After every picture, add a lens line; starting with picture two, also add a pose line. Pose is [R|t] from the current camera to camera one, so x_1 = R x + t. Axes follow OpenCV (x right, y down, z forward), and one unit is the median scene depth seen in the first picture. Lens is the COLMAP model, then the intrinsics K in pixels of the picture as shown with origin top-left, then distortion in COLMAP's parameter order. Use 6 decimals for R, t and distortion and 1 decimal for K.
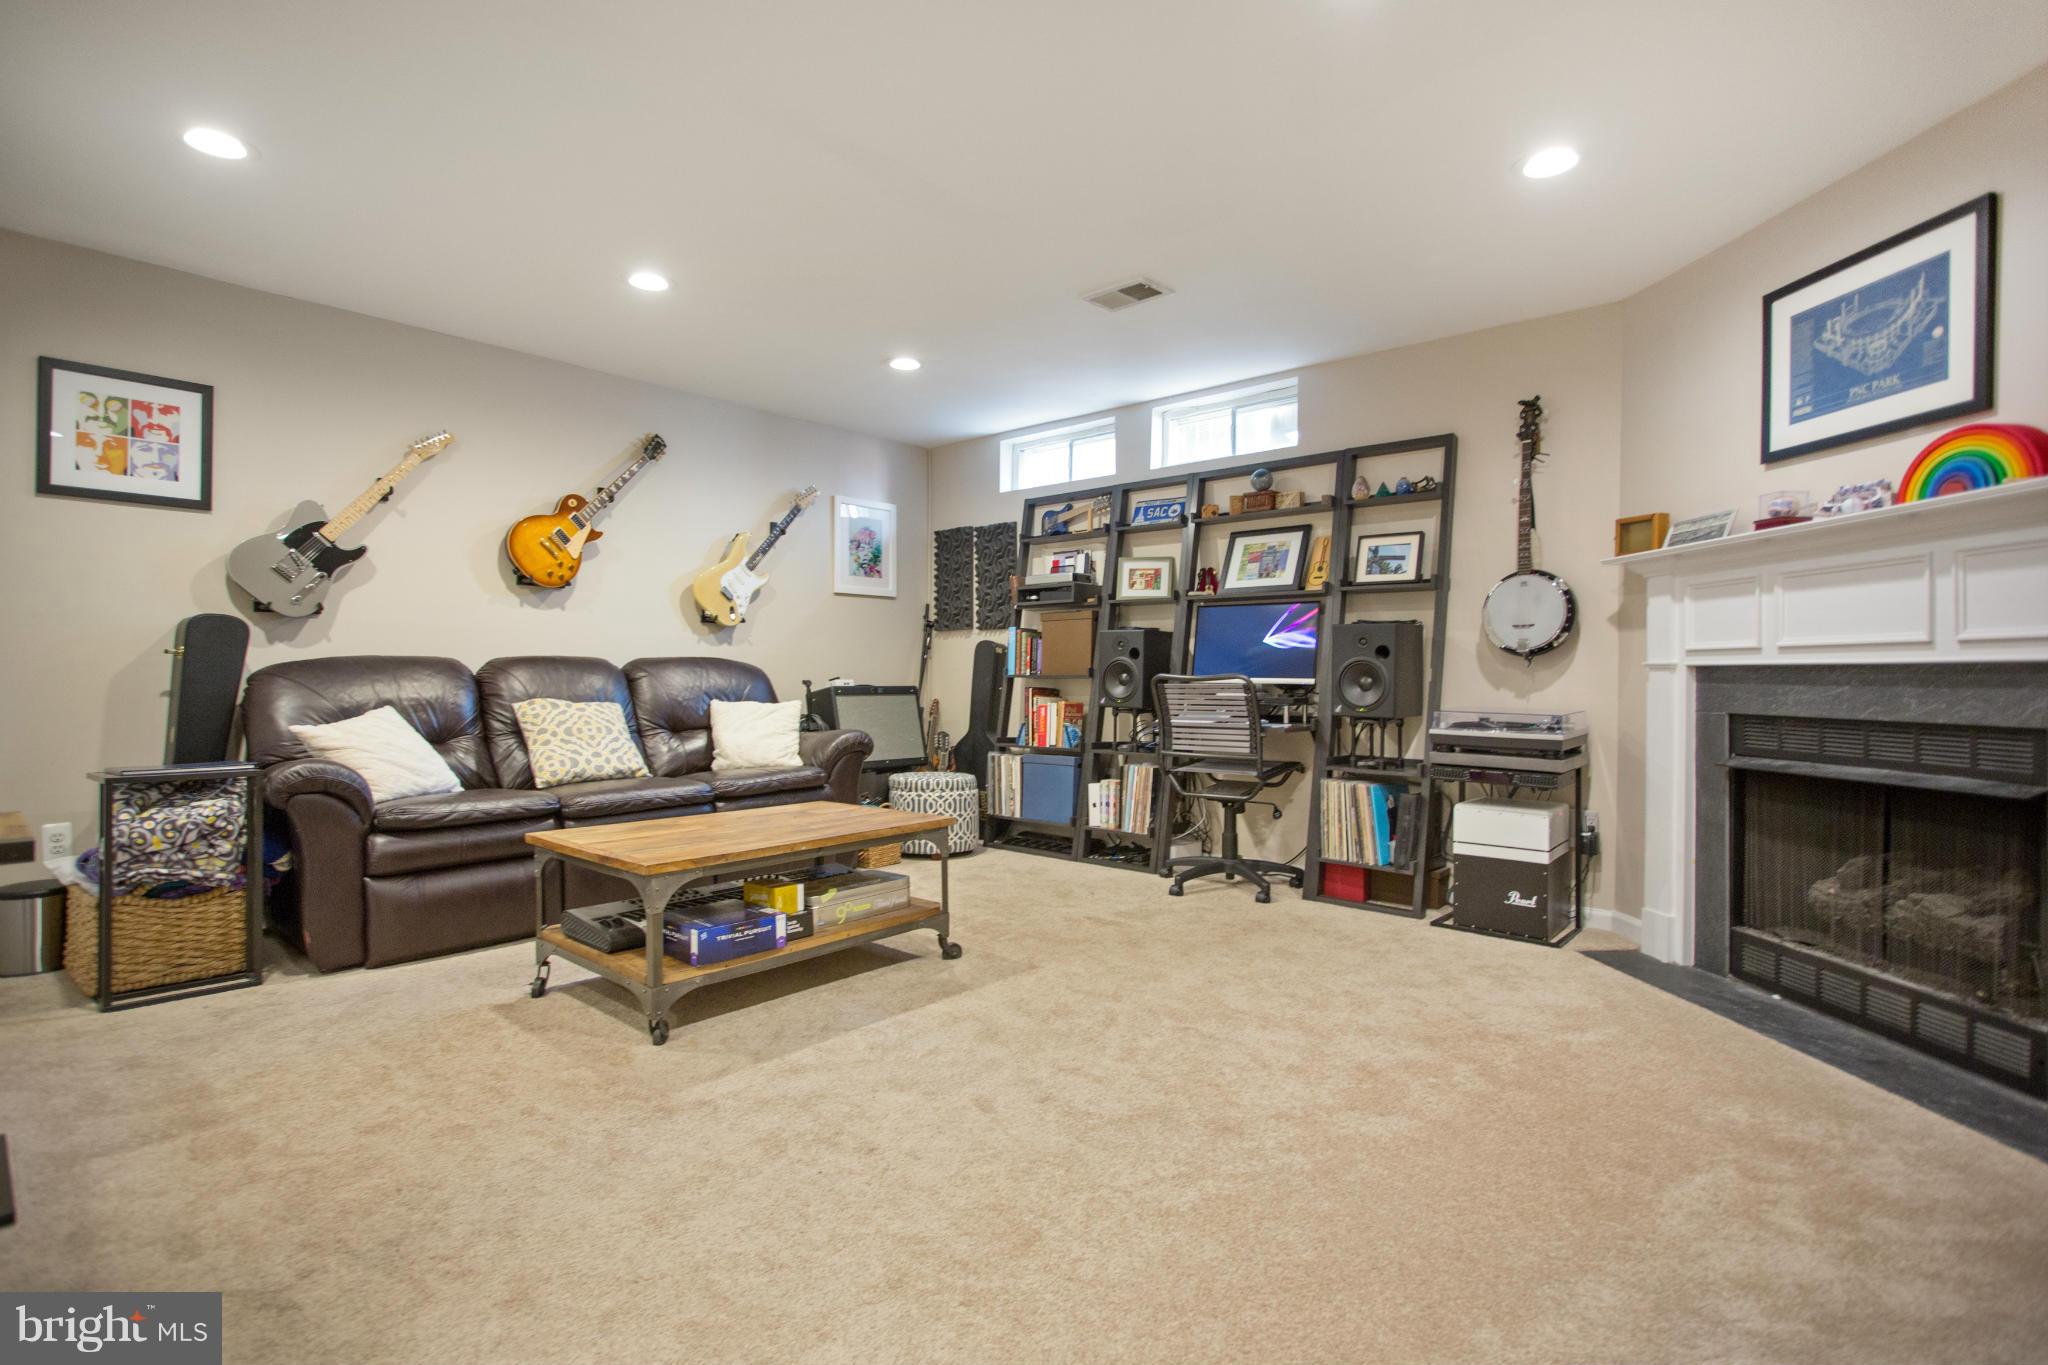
lens RADIAL K [[966.4, 0, 1018.7], [0, 966.4, 672.0], [0, 0, 1]] dist [-0.002353, 0.000100]
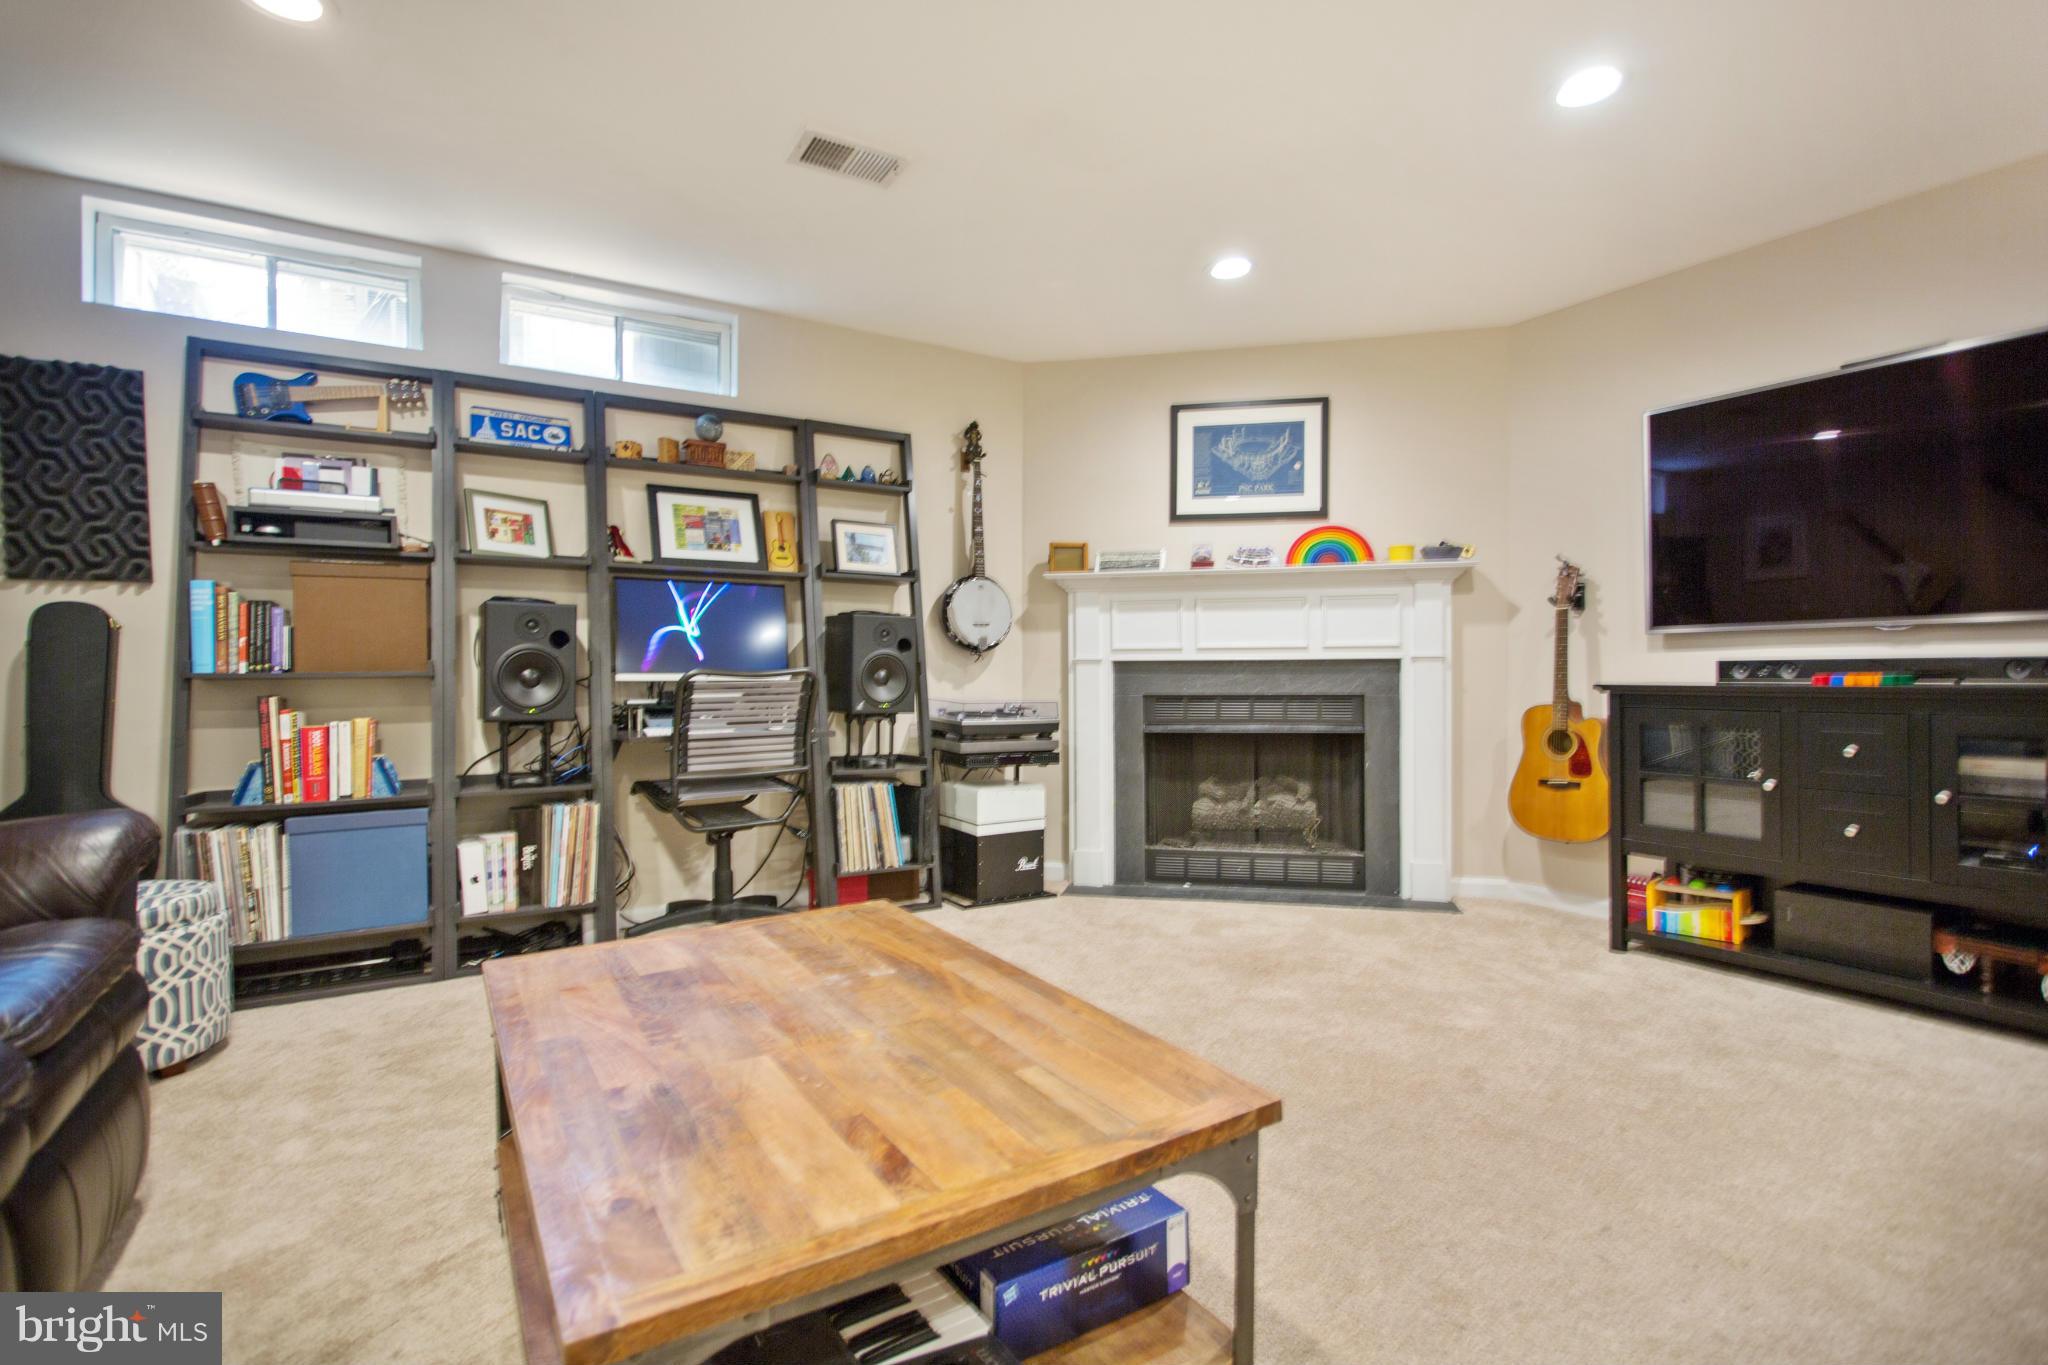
lens RADIAL K [[966.4, 0, 1018.7], [0, 966.4, 672.0], [0, 0, 1]] dist [-0.002353, 0.000100]
pose [[0.296019, -0.007868, 0.955150, -0.539080], [0.001641, 0.999969, 0.007728, -0.001100], [-0.955181, -0.000720, 0.296023, 0.625687]]
